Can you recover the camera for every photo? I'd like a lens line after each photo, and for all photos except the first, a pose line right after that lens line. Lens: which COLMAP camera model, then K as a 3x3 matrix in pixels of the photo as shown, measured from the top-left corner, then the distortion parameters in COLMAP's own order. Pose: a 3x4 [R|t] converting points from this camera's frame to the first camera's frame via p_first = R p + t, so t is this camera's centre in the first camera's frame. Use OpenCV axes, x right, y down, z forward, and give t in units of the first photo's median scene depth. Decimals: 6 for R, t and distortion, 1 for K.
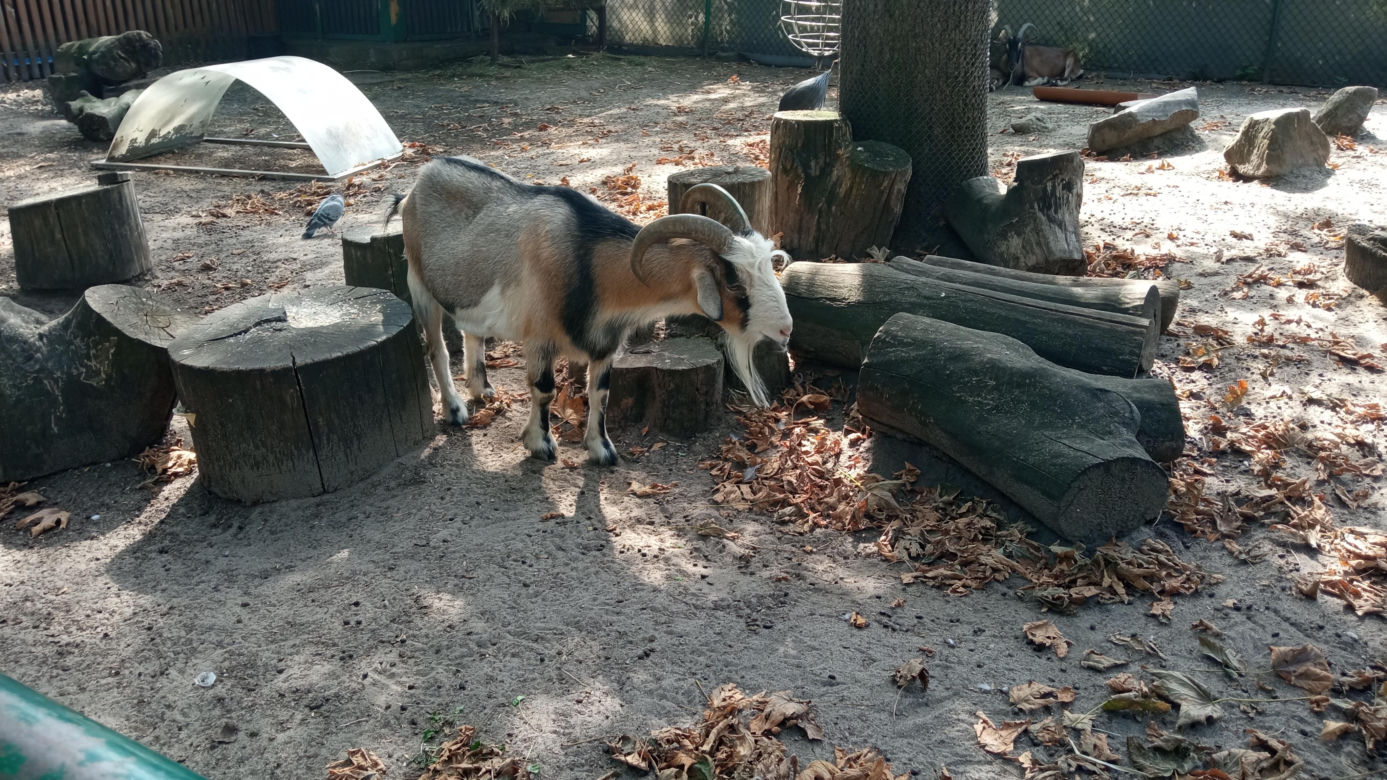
lens RADIAL K [[1078.0, 0, 683.8], [0, 1078.0, 393.6], [0, 0, 1]] dist [0.078049, -0.154141]
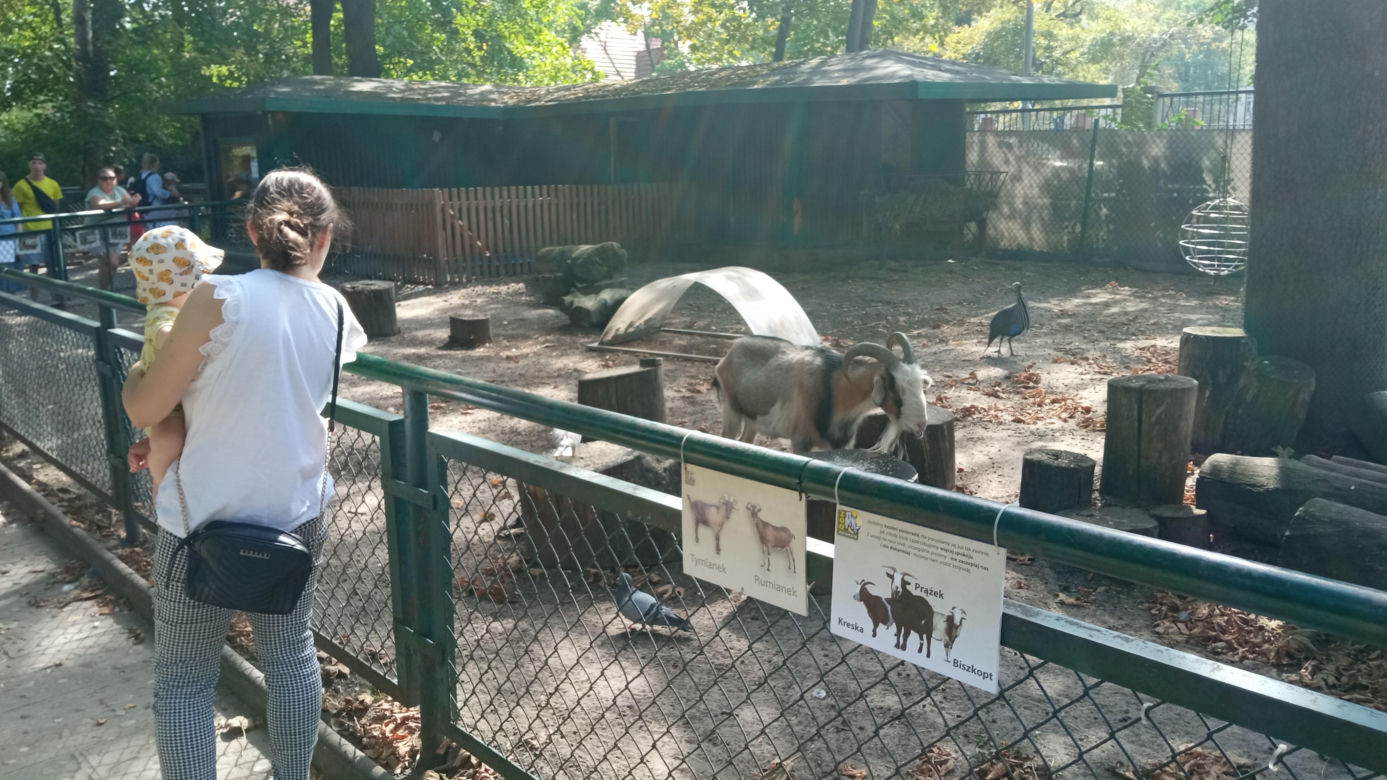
lens RADIAL K [[1078.0, 0, 683.8], [0, 1078.0, 393.6], [0, 0, 1]] dist [0.078049, -0.154141]
pose [[0.954344, 0.047505, -0.294907, -0.064167], [-0.095677, 0.983872, -0.151132, 0.031927], [0.282971, 0.172448, 0.943498, -0.199594]]
